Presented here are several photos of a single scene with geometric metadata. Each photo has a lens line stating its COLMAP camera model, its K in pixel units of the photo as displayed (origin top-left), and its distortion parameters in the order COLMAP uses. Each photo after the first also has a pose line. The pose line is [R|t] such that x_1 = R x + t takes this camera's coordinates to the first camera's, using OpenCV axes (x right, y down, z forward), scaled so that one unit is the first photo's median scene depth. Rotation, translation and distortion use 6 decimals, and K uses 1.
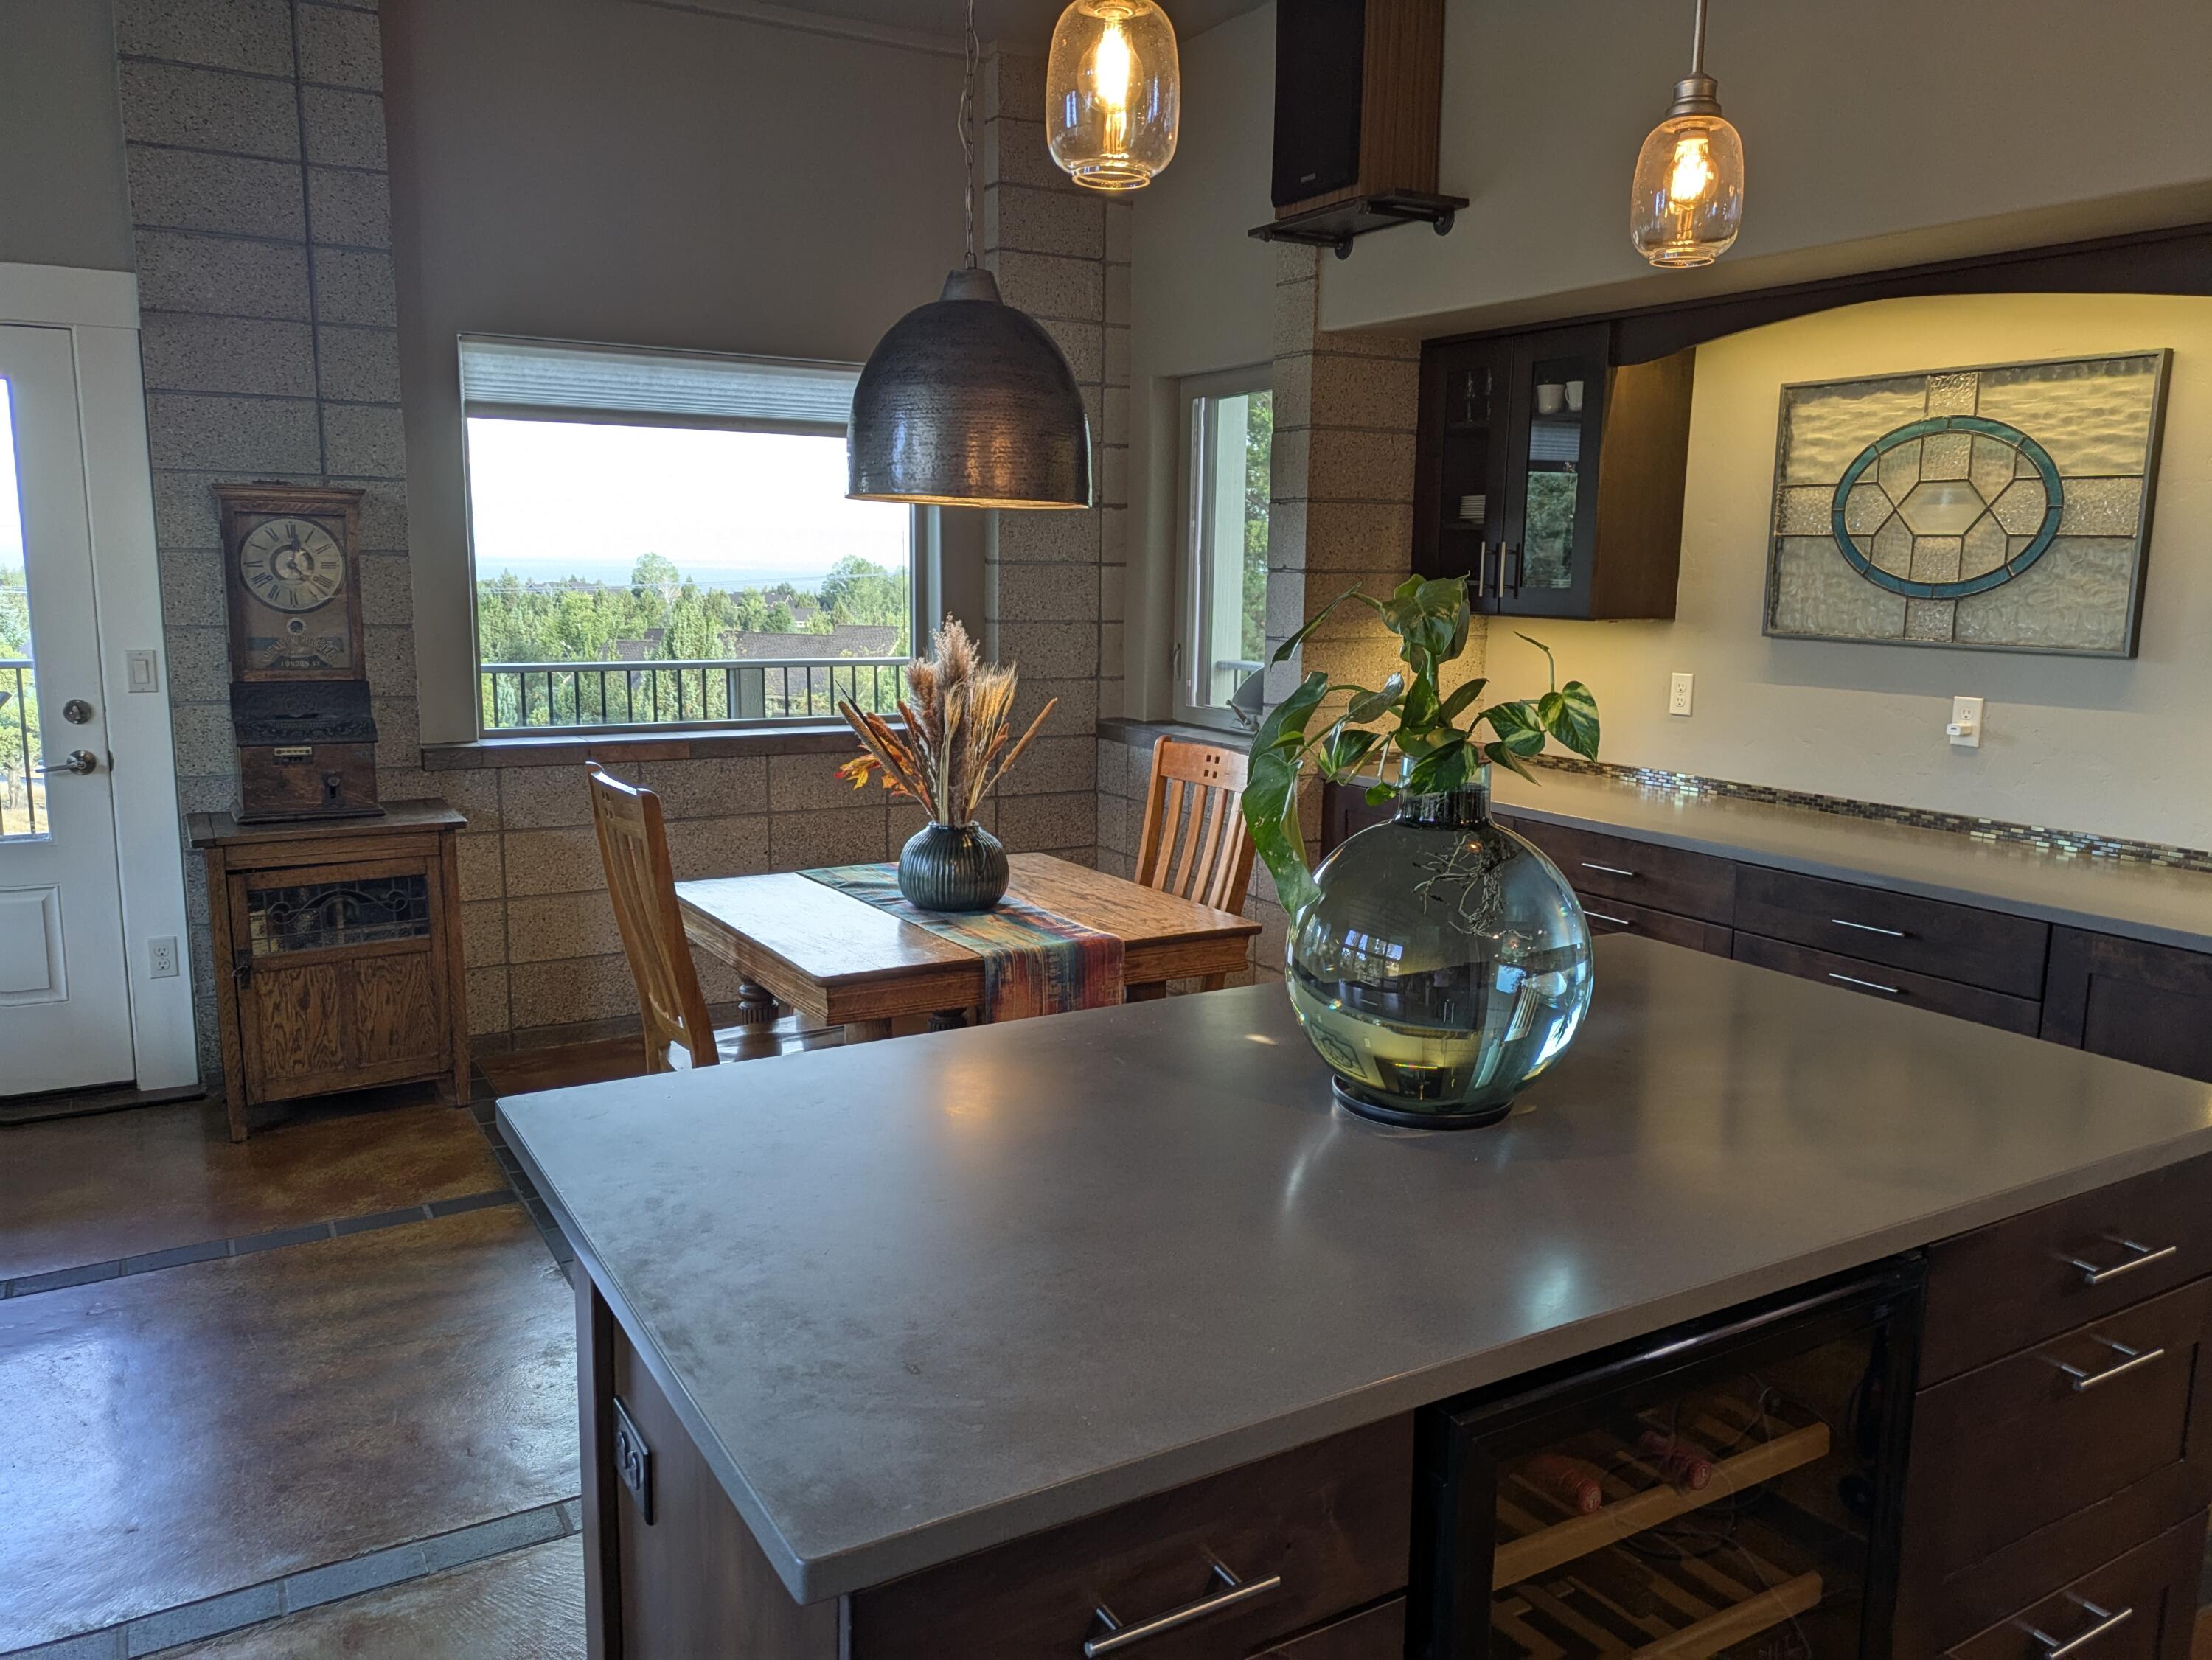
lens RADIAL K [[1641.1, 0, 1144.7], [0, 1641.1, 823.8], [0, 0, 1]] dist [0.055986, -0.062722]
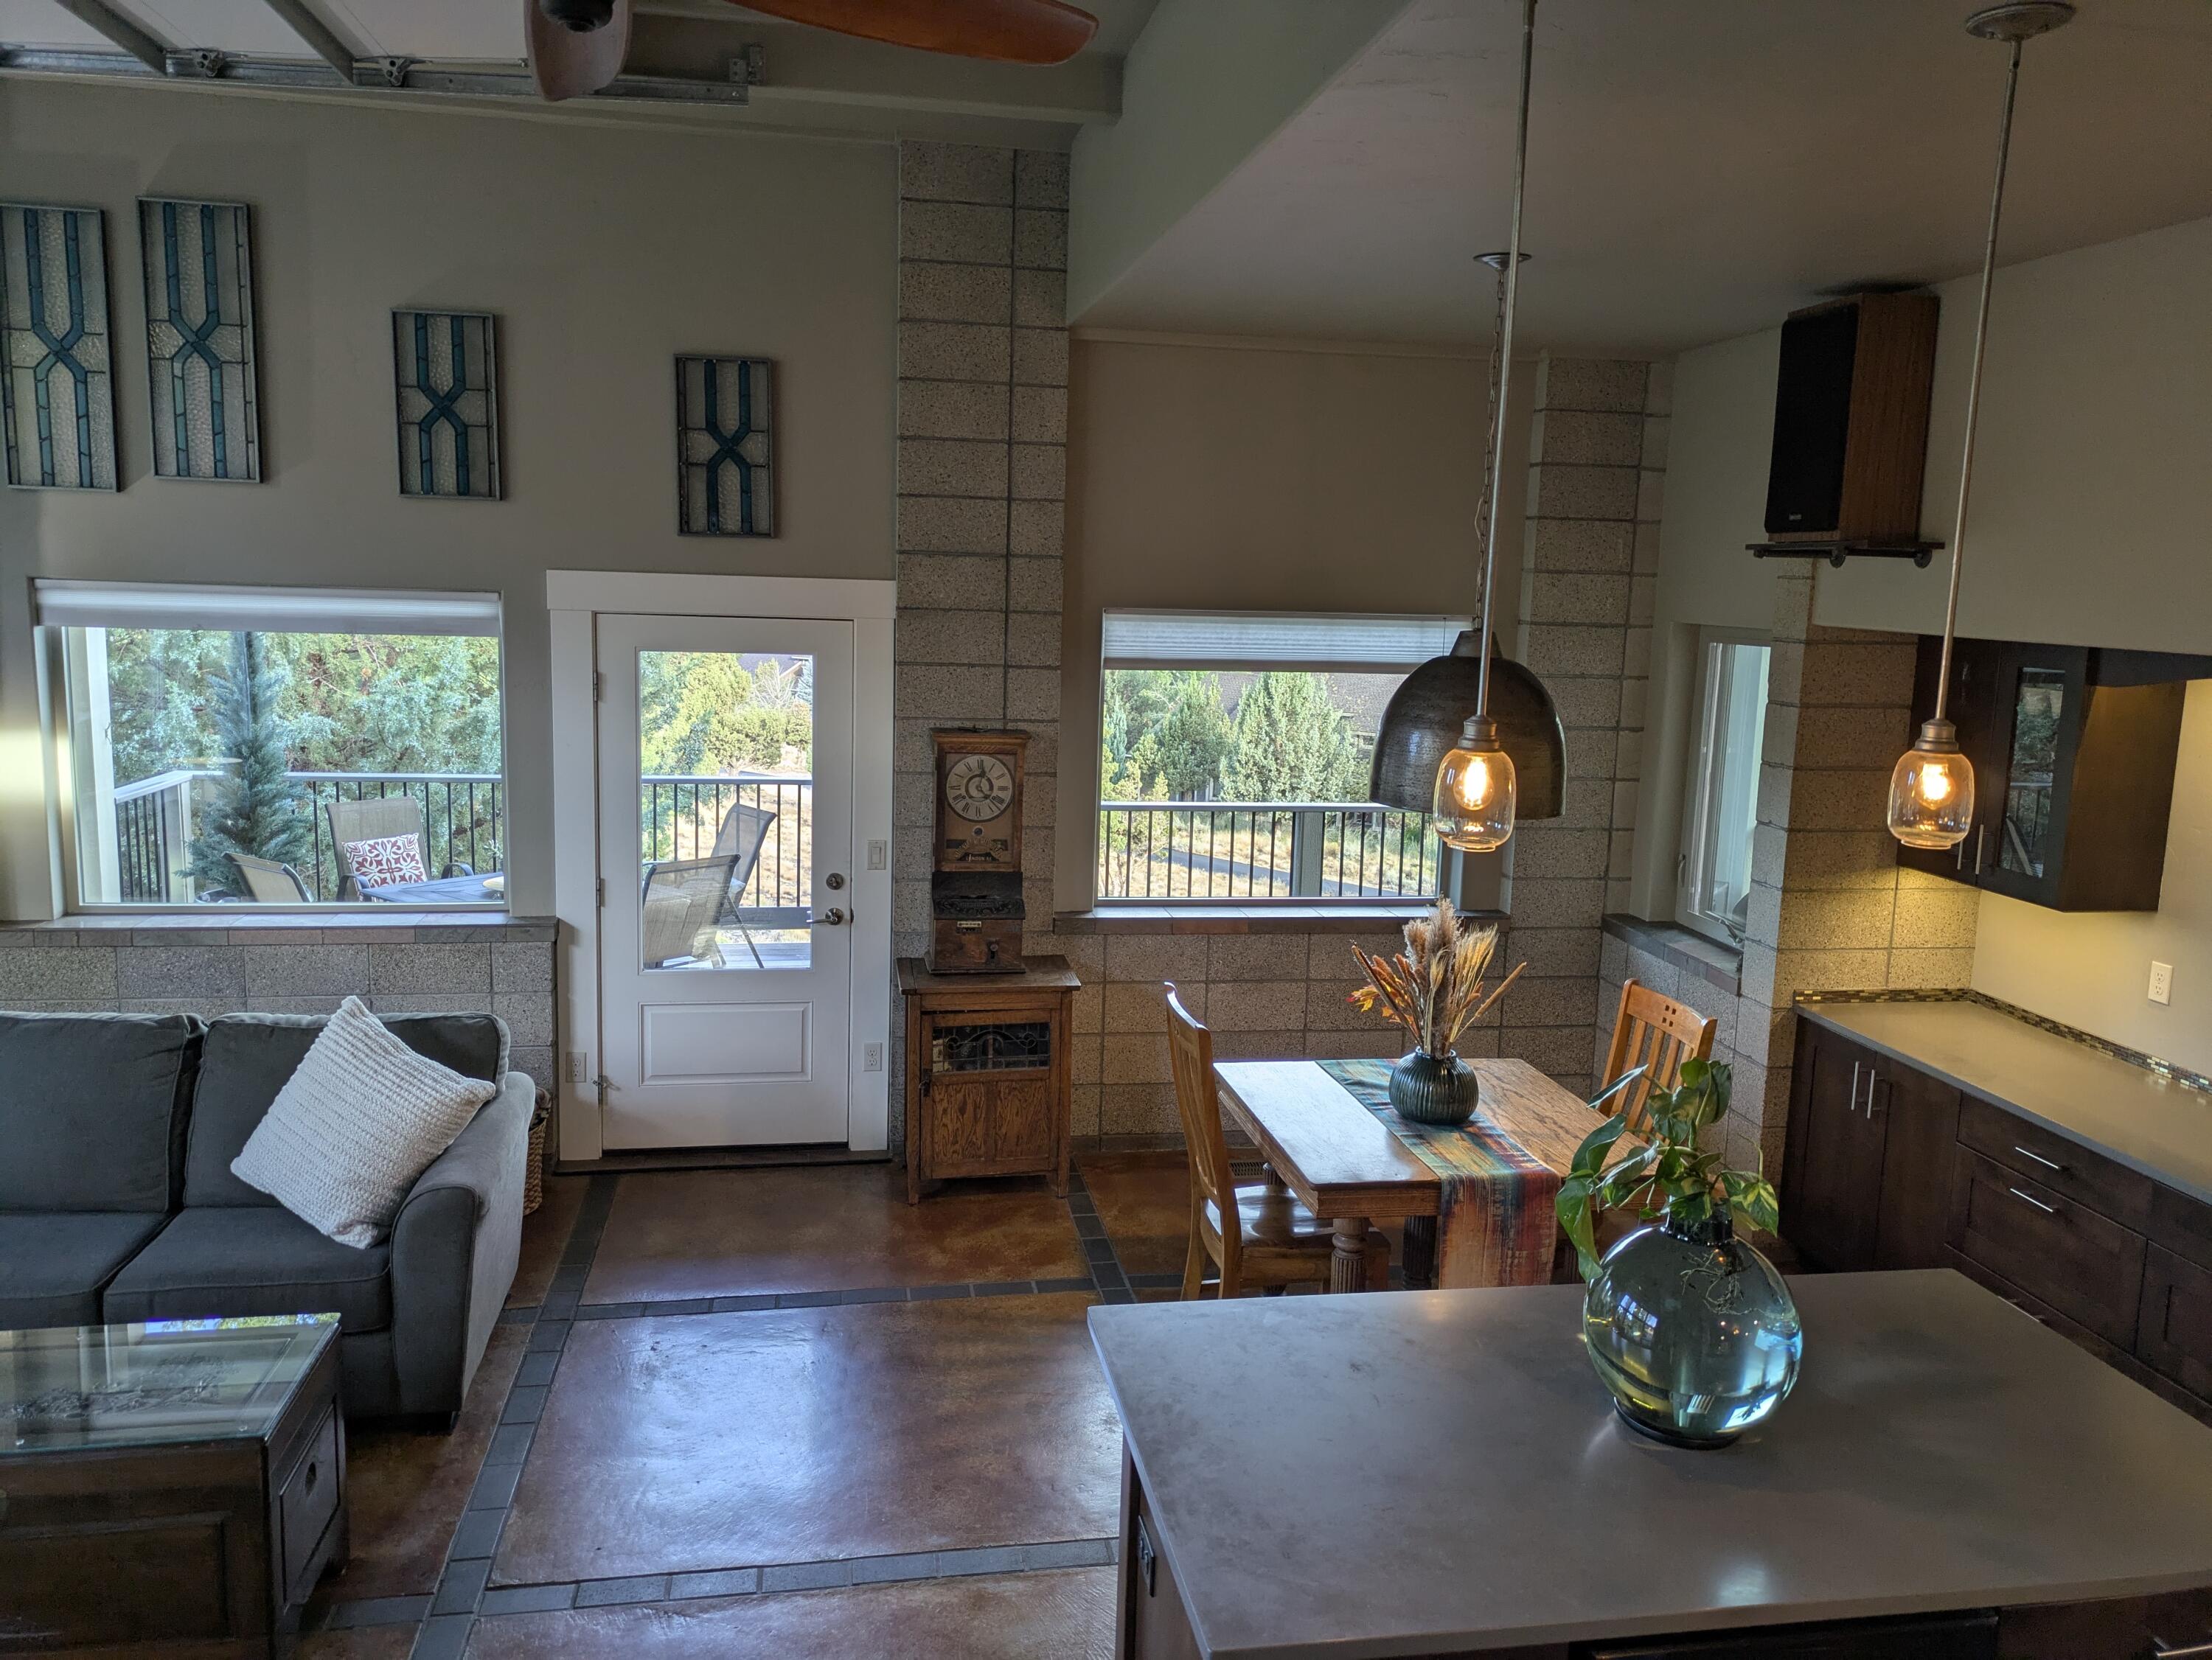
lens RADIAL K [[1641.1, 0, 1120.7], [0, 1641.1, 824.1], [0, 0, 1]] dist [0.055986, -0.062722]
pose [[0.932485, 0.068659, -0.354624, 0.081833], [-0.075426, 0.997137, -0.005276, -0.131198], [0.353247, 0.031668, 0.934994, -0.234352]]
